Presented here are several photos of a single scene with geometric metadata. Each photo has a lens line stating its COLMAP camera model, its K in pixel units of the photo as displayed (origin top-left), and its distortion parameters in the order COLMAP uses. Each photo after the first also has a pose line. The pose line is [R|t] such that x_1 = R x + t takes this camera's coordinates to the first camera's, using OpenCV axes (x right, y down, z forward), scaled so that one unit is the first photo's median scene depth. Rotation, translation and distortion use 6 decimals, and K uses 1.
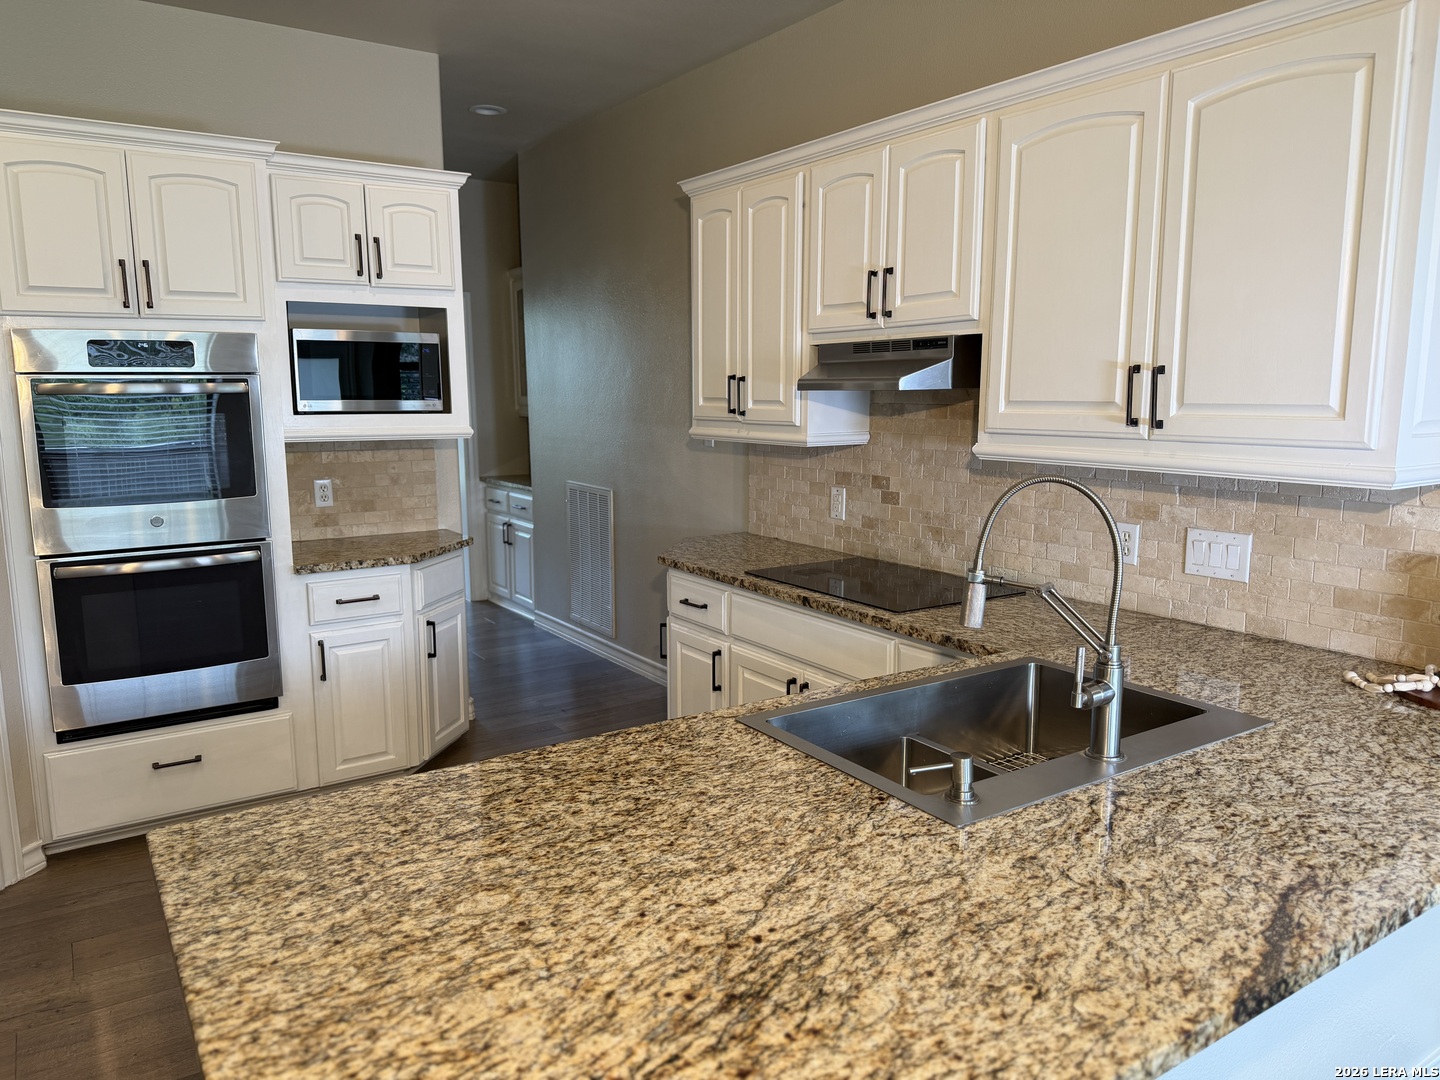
lens RADIAL K [[1021.4, 0, 713.7], [0, 1021.4, 535.6], [0, 0, 1]] dist [0.070759, -0.119252]
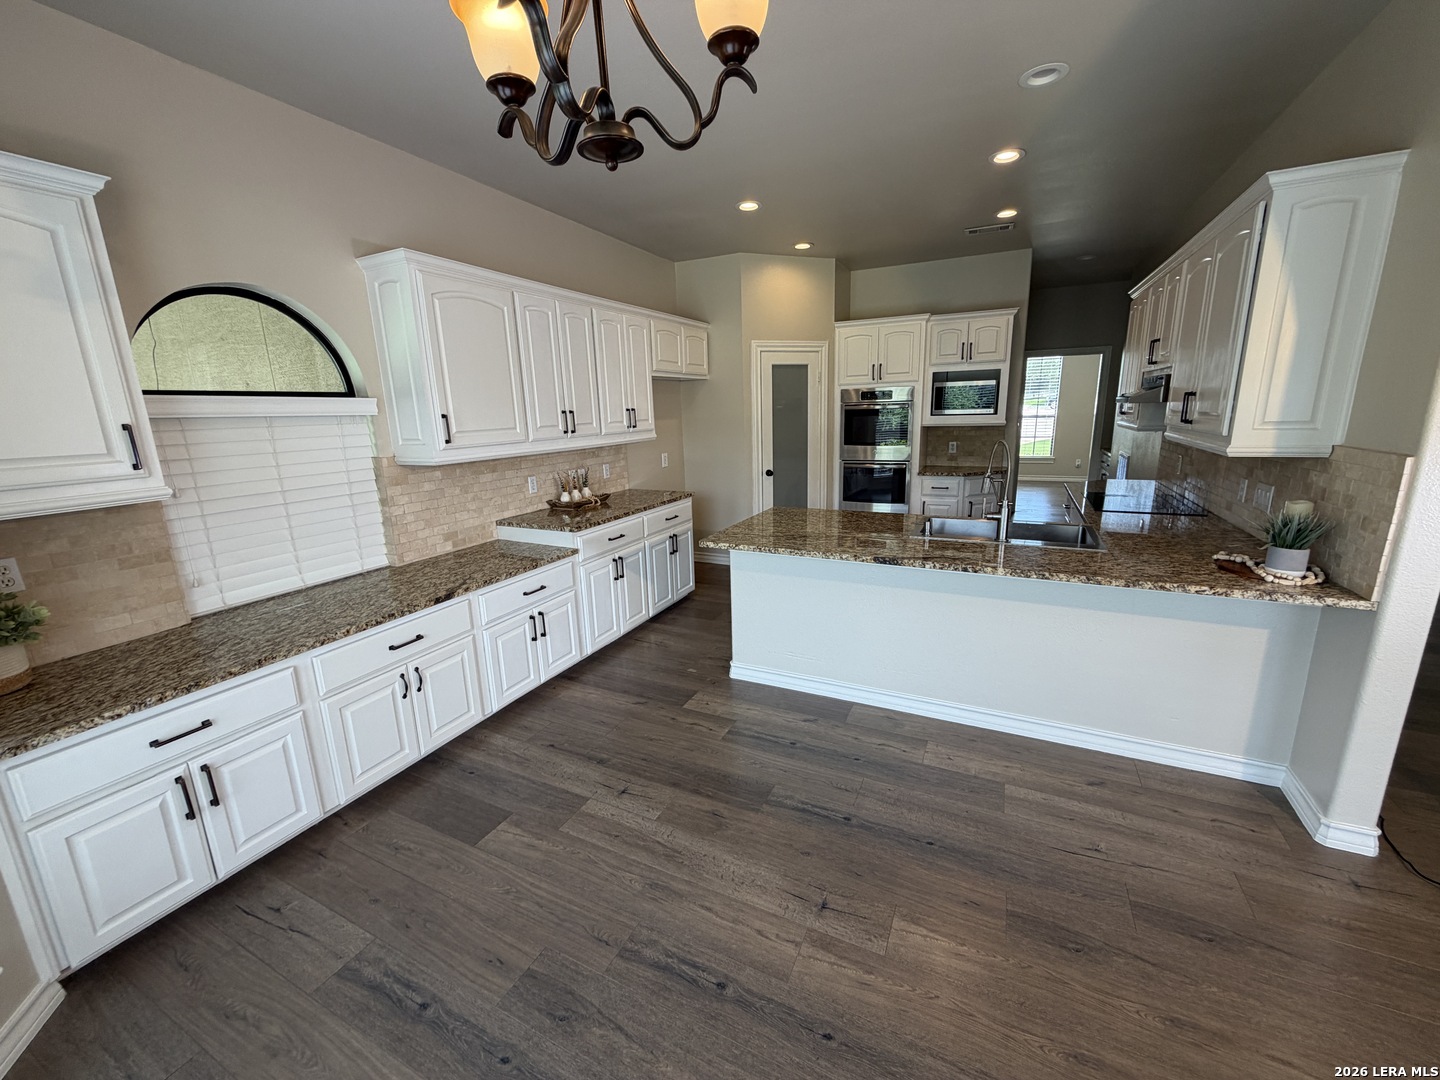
lens RADIAL K [[574.7, 0, 717.0], [0, 574.7, 538.9], [0, 0, 1]] dist [0.001077, -0.000379]
pose [[0.501546, 0.181746, -0.845825, 1.360821], [-0.096812, 0.983334, 0.153886, 0.043502], [0.859697, 0.004705, 0.510783, -0.497643]]
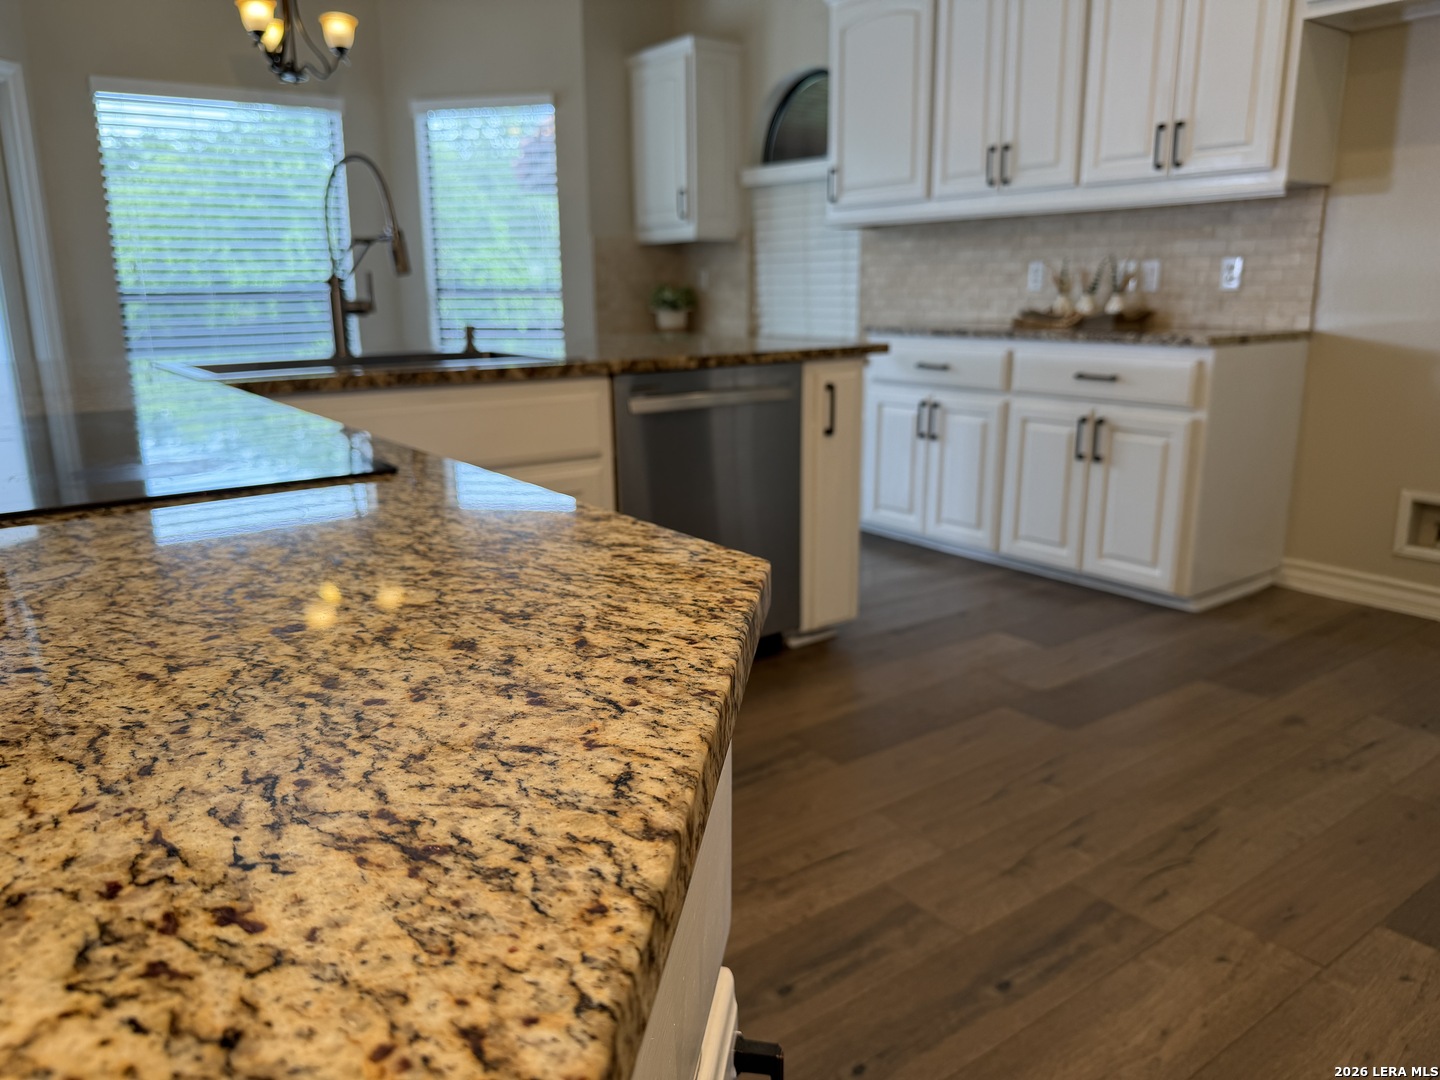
lens RADIAL K [[1038.1, 0, 717.7], [0, 1038.1, 536.3], [0, 0, 1]] dist [0.061539, -0.119967]
pose [[-0.998744, 0.022964, -0.044528, -0.093878], [0.004716, 0.927916, 0.372761, -0.109108], [0.049878, 0.372082, -0.926859, 2.595910]]
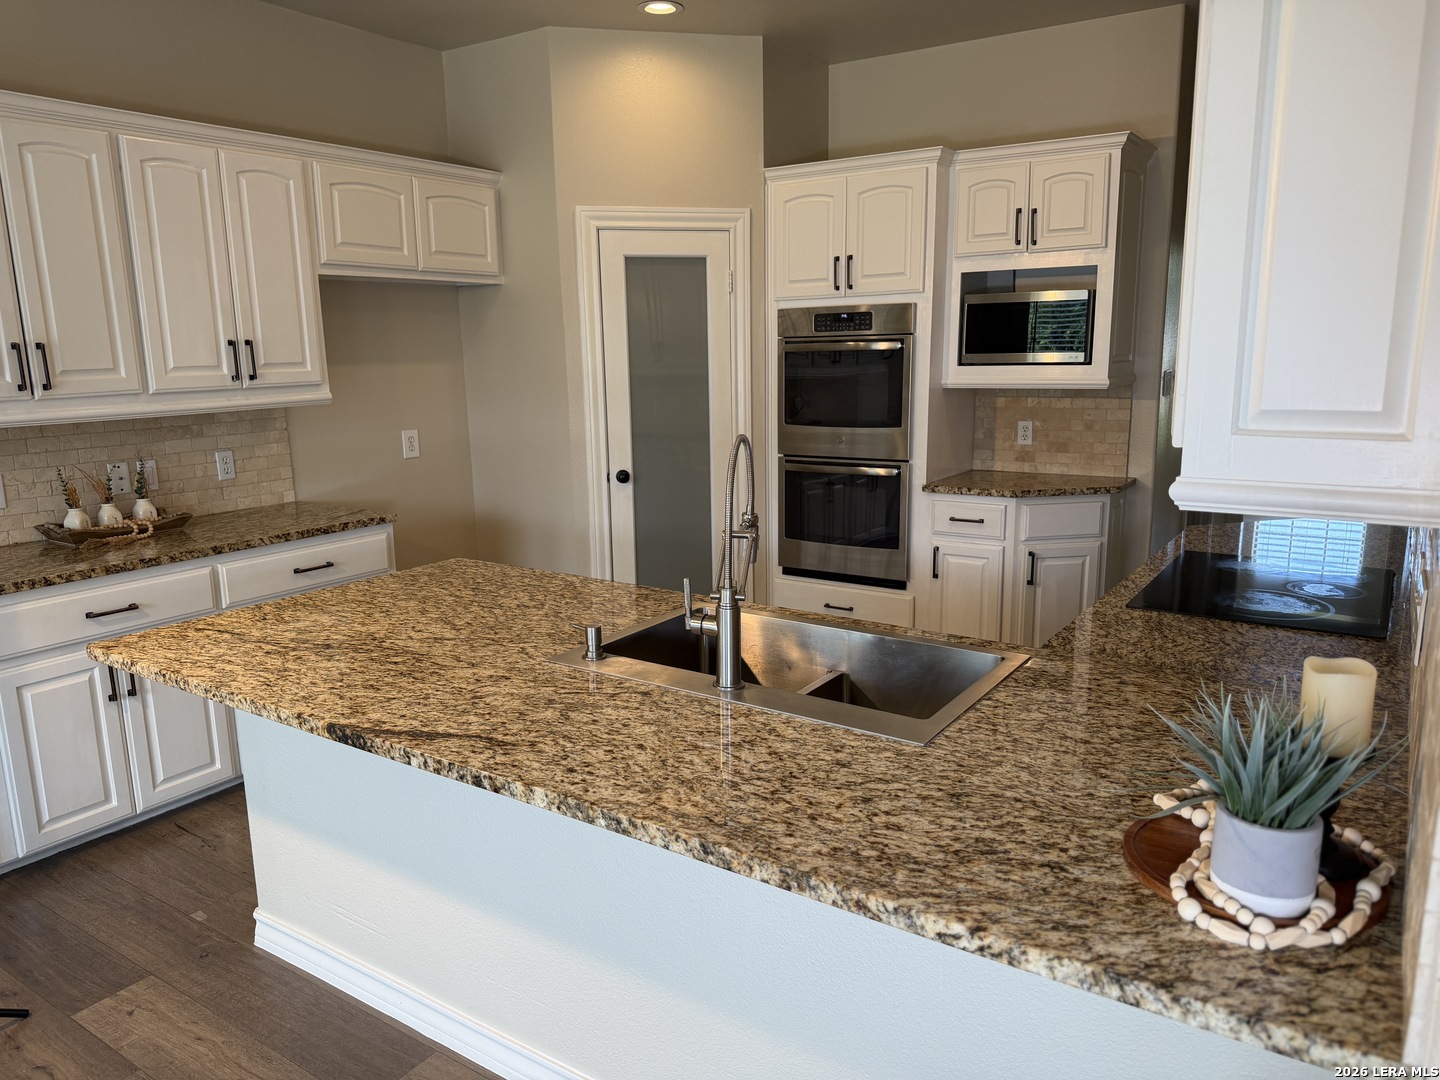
lens RADIAL K [[1012.4, 0, 716.2], [0, 1012.4, 546.5], [0, 0, 1]] dist [0.076079, -0.110280]
pose [[0.381577, 0.179054, -0.906829, 1.386826], [-0.118665, 0.982430, 0.144049, -0.097764], [0.916689, 0.052643, 0.396120, 0.554500]]
